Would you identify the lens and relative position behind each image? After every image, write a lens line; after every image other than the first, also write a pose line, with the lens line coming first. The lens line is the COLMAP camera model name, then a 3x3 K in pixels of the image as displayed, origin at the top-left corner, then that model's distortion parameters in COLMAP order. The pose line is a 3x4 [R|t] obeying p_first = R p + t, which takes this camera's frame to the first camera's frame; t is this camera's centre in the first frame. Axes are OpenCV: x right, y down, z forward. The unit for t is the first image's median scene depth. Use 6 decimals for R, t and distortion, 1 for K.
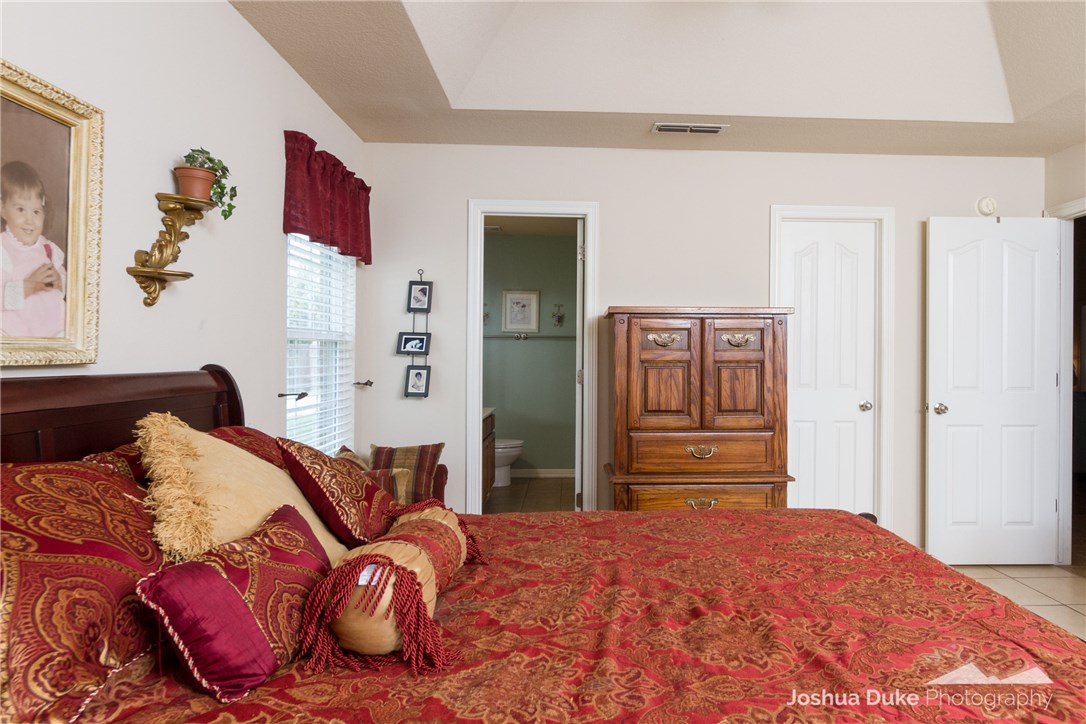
lens RADIAL K [[681.8, 0, 606.8], [0, 681.8, 360.6], [0, 0, 1]] dist [0.001126, 0.000040]
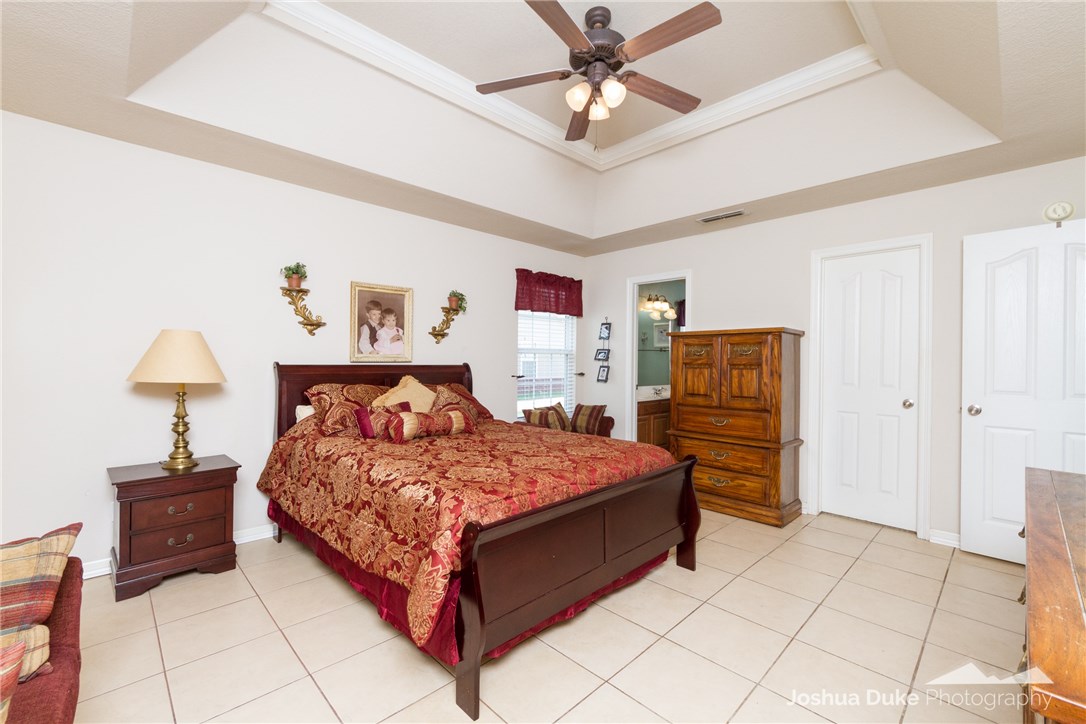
lens RADIAL K [[456.8, 0, 537.6], [0, 456.8, 362.6], [0, 0, 1]] dist [0.001489, 0.000730]
pose [[0.651101, 0.003754, -0.758982, 0.660104], [-0.010226, 0.999940, -0.003826, 0.005403], [0.758922, 0.010252, 0.651100, -0.009029]]
